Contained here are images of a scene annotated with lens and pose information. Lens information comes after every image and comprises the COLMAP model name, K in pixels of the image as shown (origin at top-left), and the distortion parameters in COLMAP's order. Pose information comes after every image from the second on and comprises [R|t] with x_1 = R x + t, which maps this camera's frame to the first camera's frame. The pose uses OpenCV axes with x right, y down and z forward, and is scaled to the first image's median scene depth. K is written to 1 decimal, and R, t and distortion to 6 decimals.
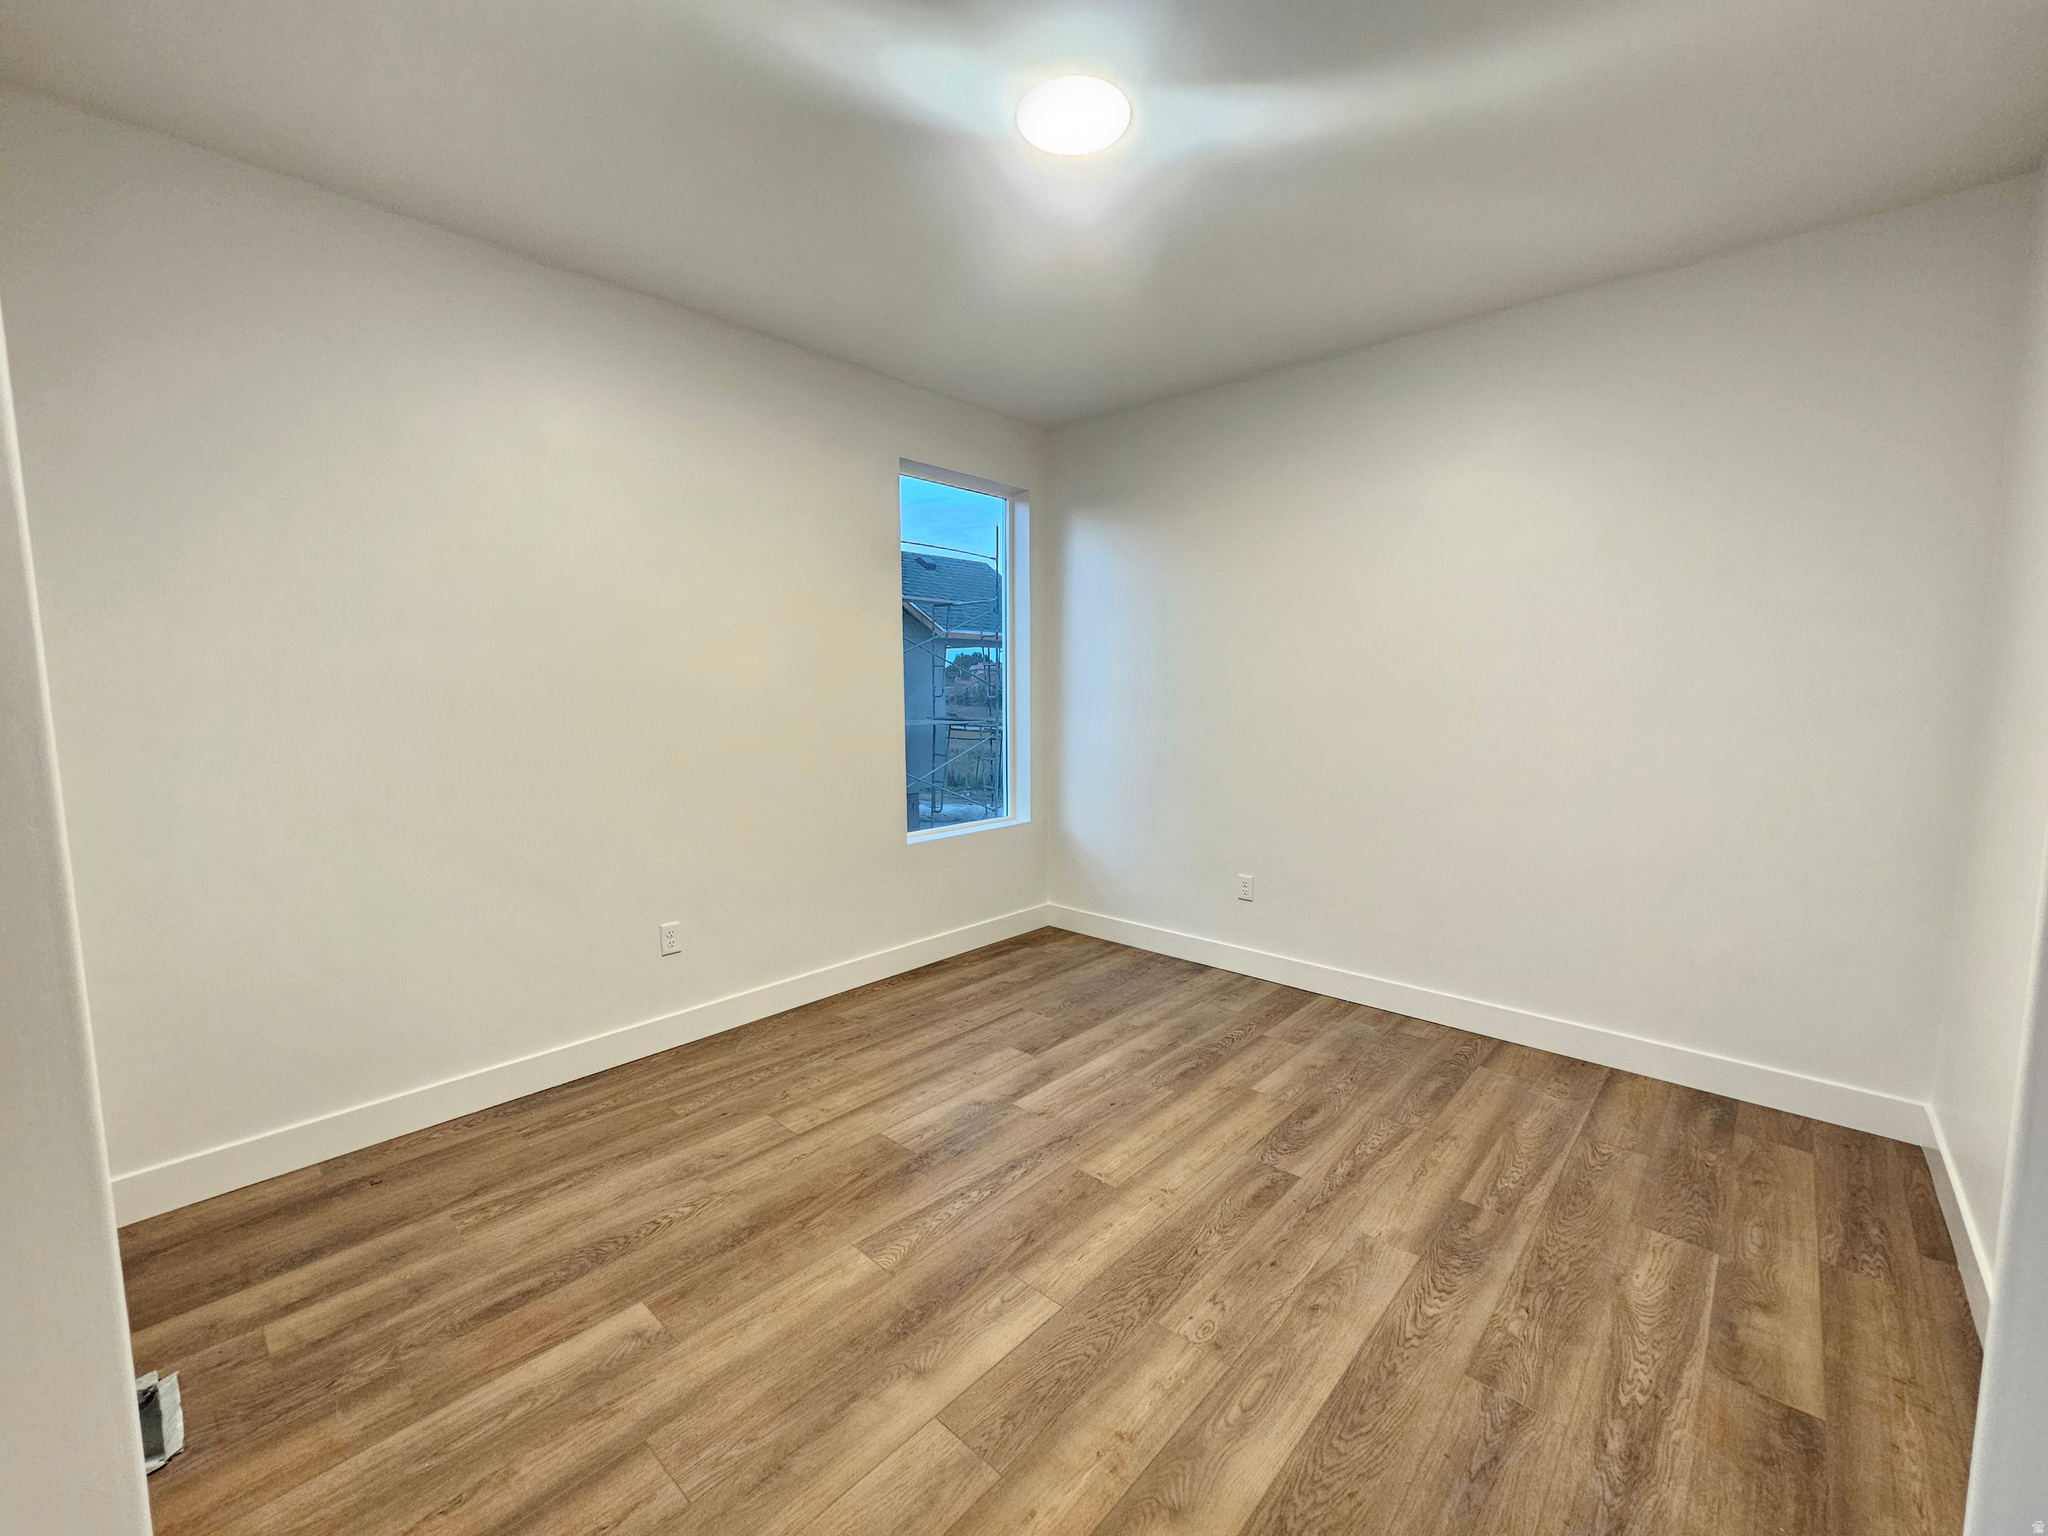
lens RADIAL K [[834.8, 0, 1032.1], [0, 834.8, 778.1], [0, 0, 1]] dist [-0.000611, 0.000195]
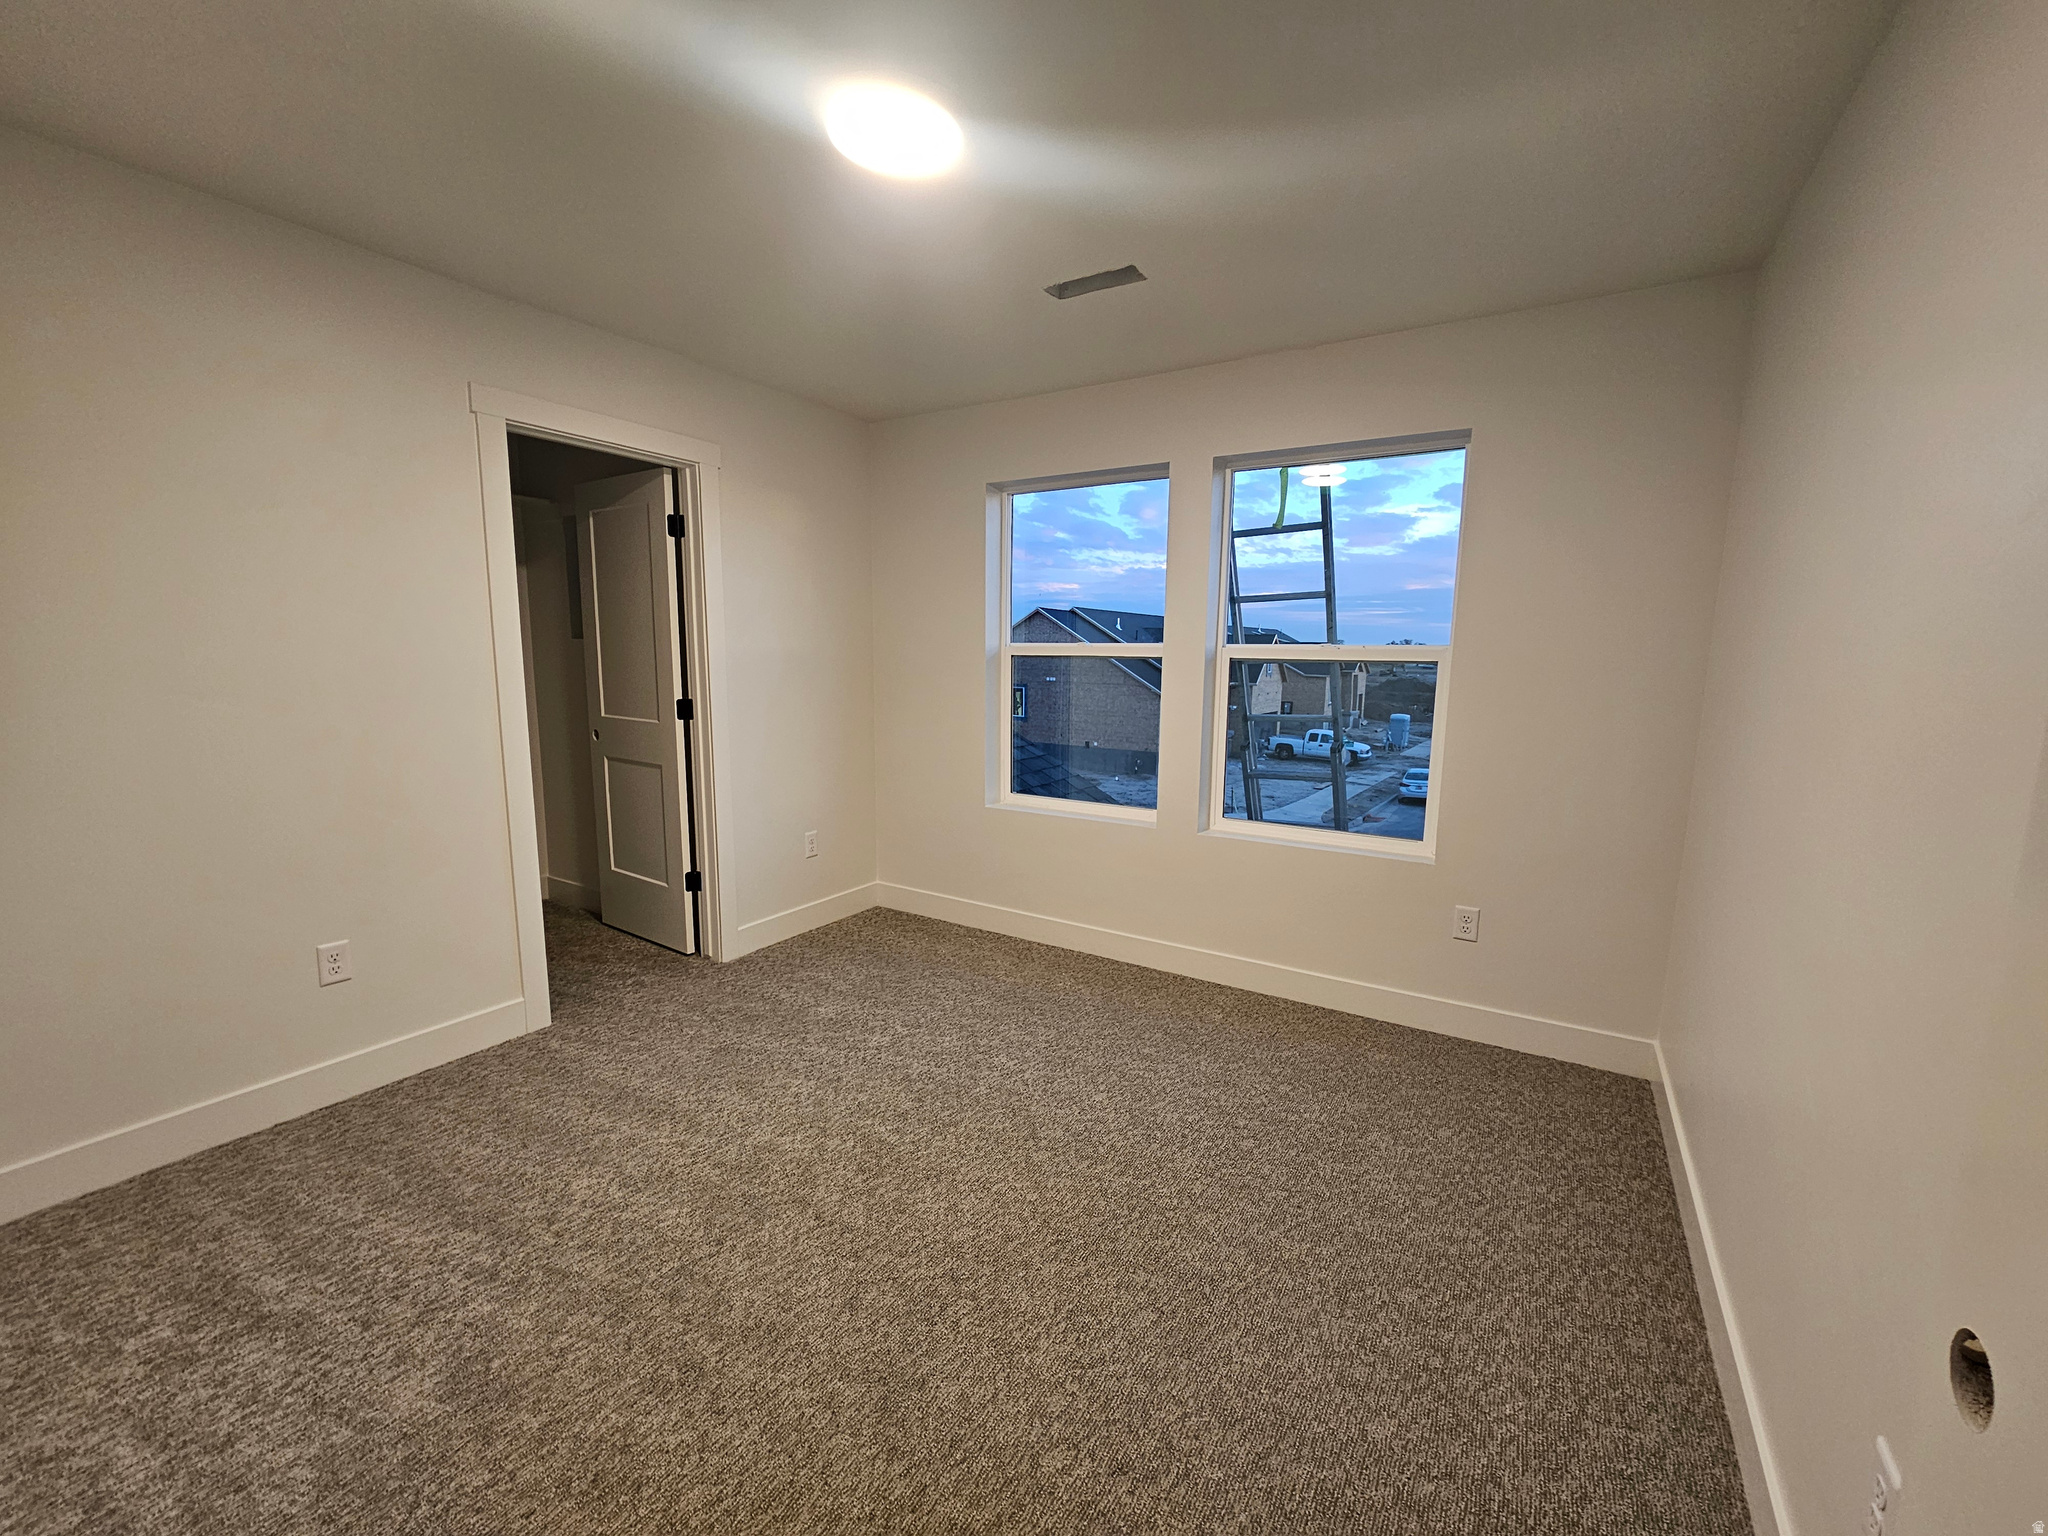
lens RADIAL K [[834.8, 0, 1032.1], [0, 834.8, 778.1], [0, 0, 1]] dist [-0.000611, 0.000195]
pose [[0.983968, -0.009871, 0.178073, 0.086980], [0.003770, 0.999395, 0.034563, -0.011169], [-0.178306, -0.033337, 0.983410, 0.094464]]
